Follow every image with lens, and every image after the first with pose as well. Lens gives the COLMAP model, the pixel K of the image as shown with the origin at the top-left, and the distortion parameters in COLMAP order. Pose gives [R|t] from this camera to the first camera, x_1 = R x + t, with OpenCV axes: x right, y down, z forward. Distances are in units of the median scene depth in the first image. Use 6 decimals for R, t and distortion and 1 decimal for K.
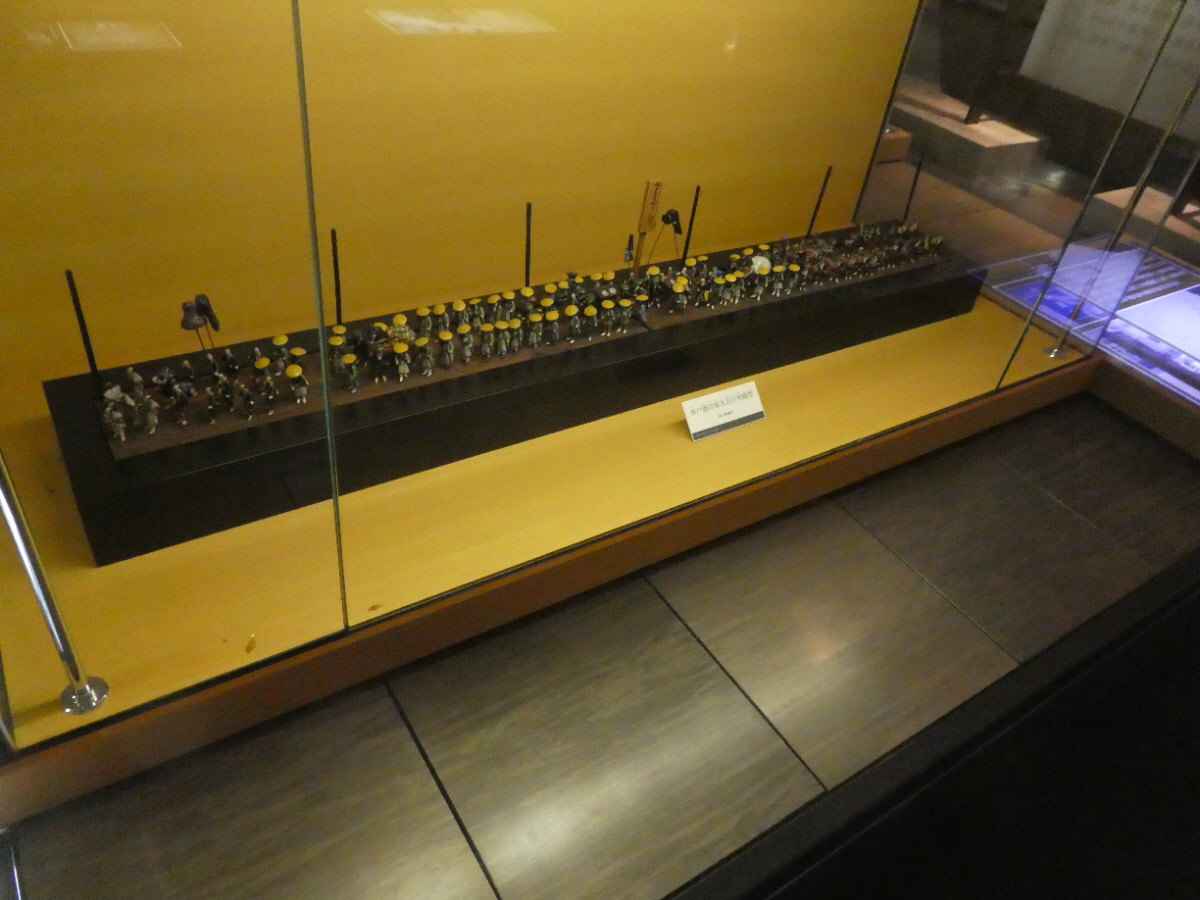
lens RADIAL K [[846.4, 0, 600.0], [0, 846.4, 450.0], [0, 0, 1]] dist [0.000644, 0.002671]
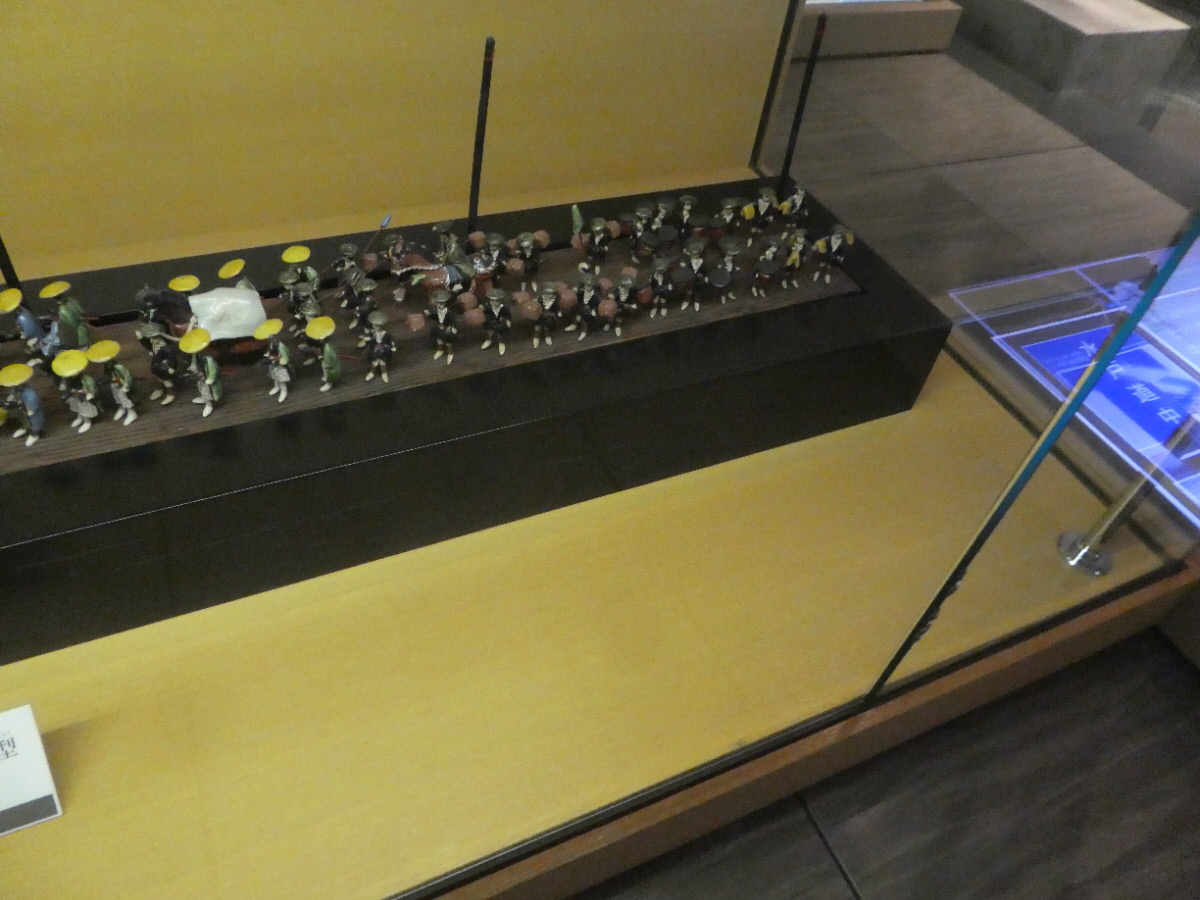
lens RADIAL K [[891.2, 0, 603.8], [0, 891.2, 450.0], [0, 0, 1]] dist [-0.024770, 0.002308]
pose [[0.991956, 0.083278, -0.095334, 0.412429], [-0.073208, 0.991810, 0.104659, -0.224935], [0.103269, -0.096838, 0.989928, 0.673855]]
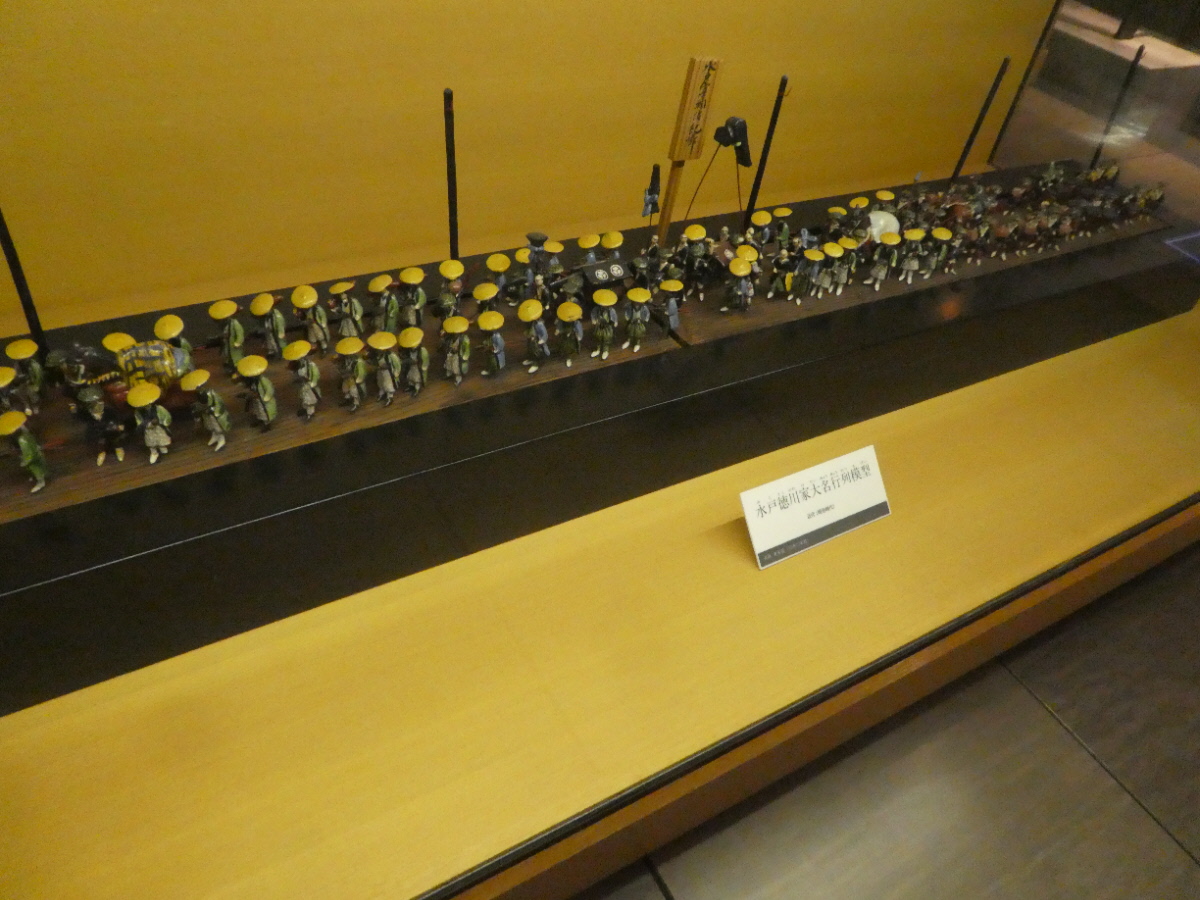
lens RADIAL K [[836.1, 0, 600.0], [0, 836.1, 450.0], [0, 0, 1]] dist [-0.013795, -0.010340]
pose [[0.998871, 0.036035, -0.030957, 0.023706], [-0.034011, 0.997396, 0.063596, -0.104049], [0.033168, -0.062472, 0.997495, 0.450439]]
